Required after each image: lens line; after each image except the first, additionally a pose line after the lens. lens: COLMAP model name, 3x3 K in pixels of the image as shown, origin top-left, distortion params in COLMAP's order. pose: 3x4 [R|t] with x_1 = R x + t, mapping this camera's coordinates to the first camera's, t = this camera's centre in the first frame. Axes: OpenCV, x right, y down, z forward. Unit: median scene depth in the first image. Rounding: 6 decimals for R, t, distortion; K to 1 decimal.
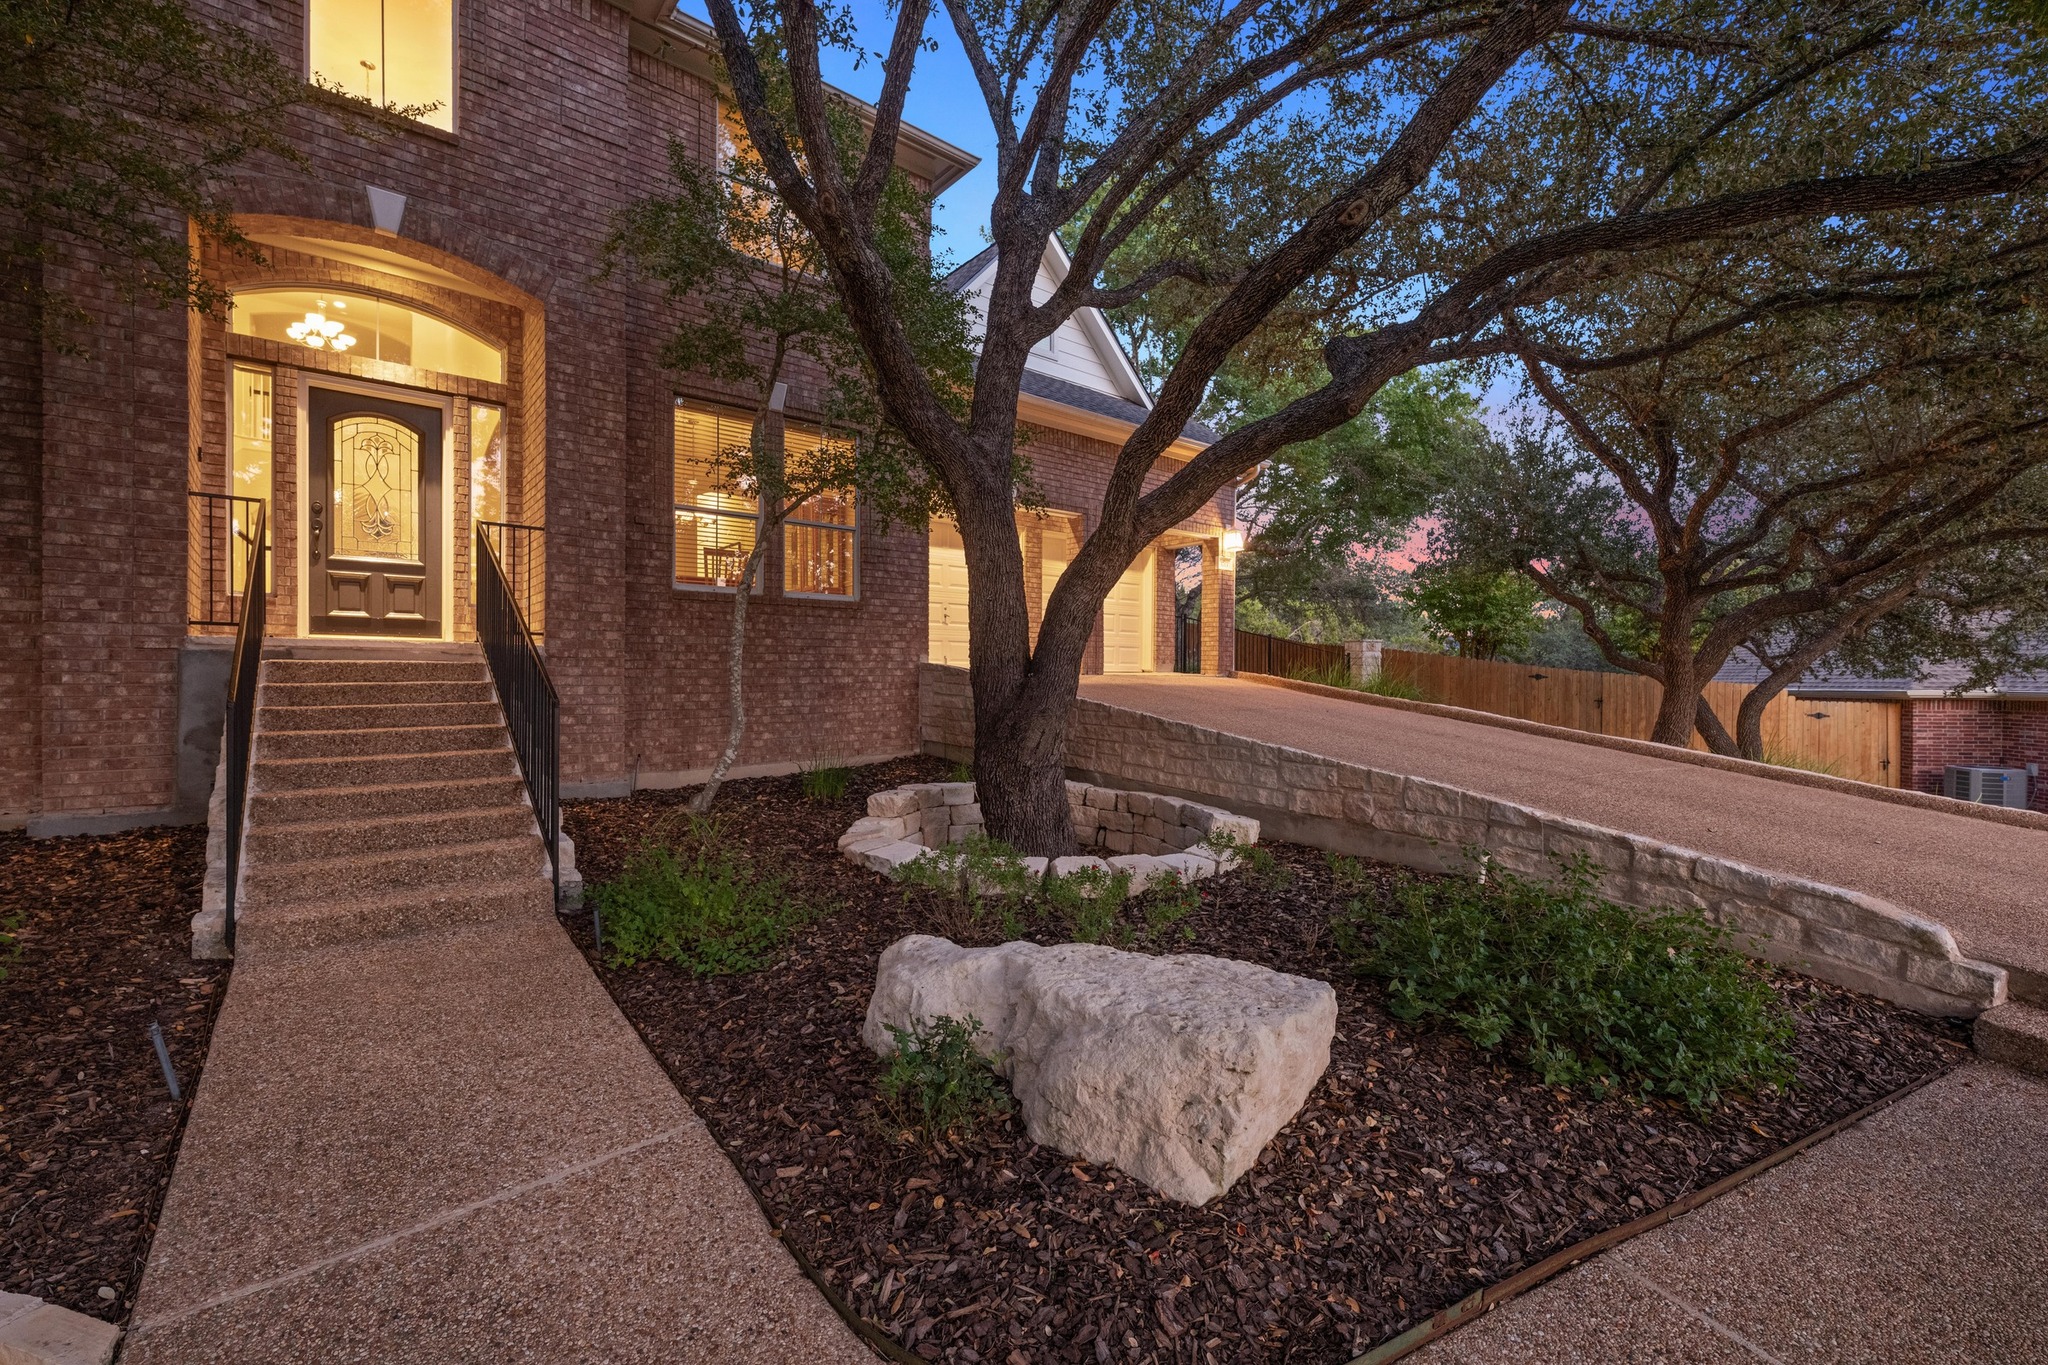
lens RADIAL K [[847.1, 0, 1016.3], [0, 847.1, 676.9], [0, 0, 1]] dist [0.001269, 0.000109]
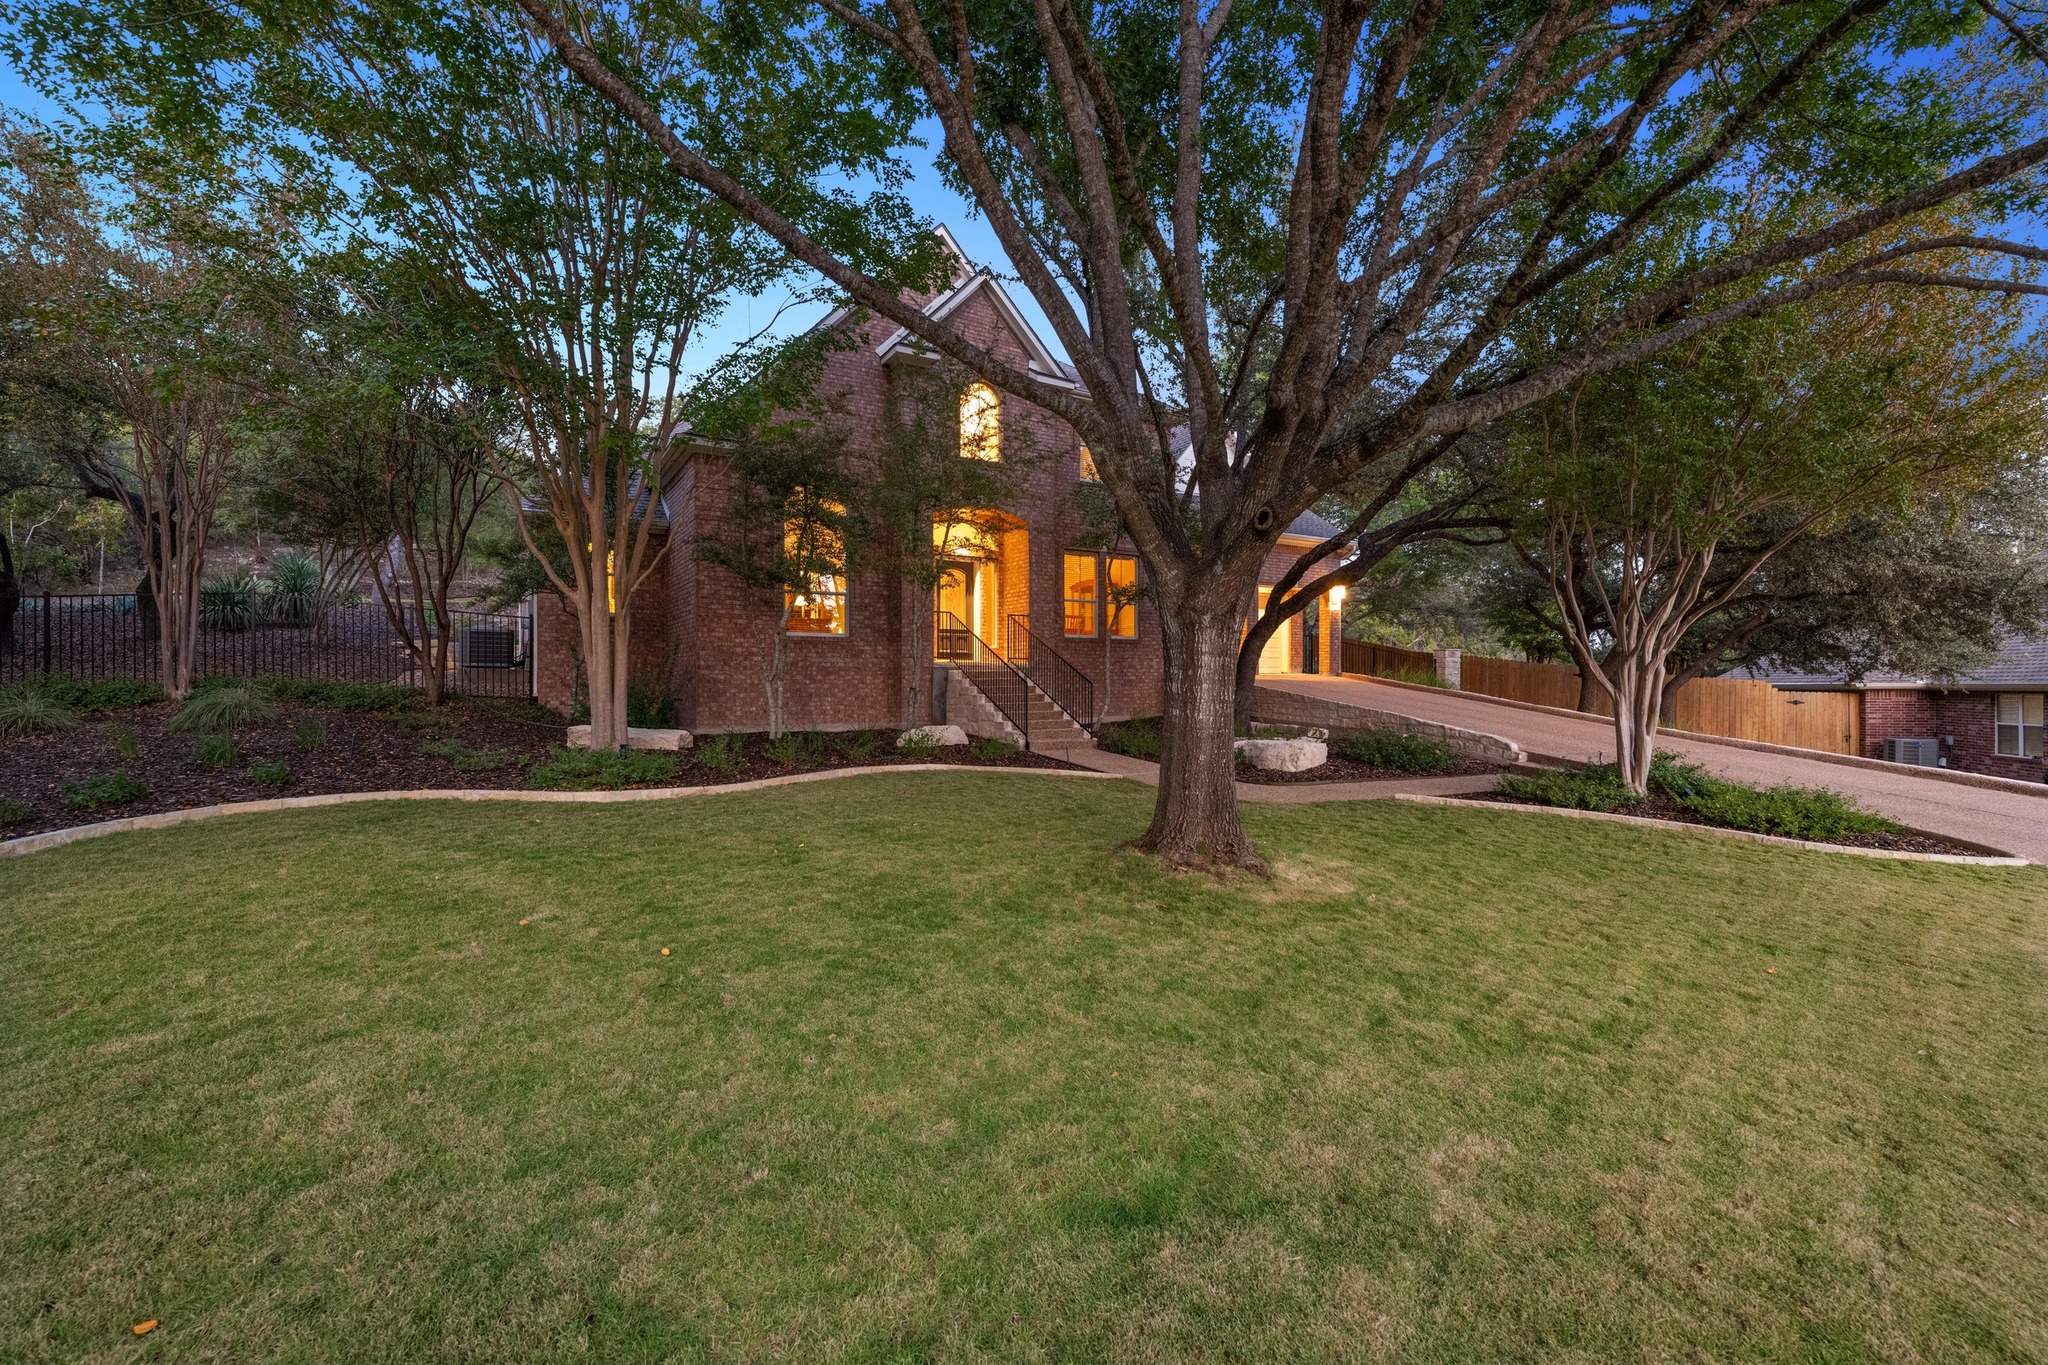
lens RADIAL K [[847.1, 0, 1031.1], [0, 847.1, 678.7], [0, 0, 1]] dist [0.001269, 0.000109]
pose [[0.990282, -0.005707, -0.138957, -0.169671], [0.005404, 0.999982, -0.002563, 0.010339], [0.138969, 0.001788, 0.990295, -1.143422]]
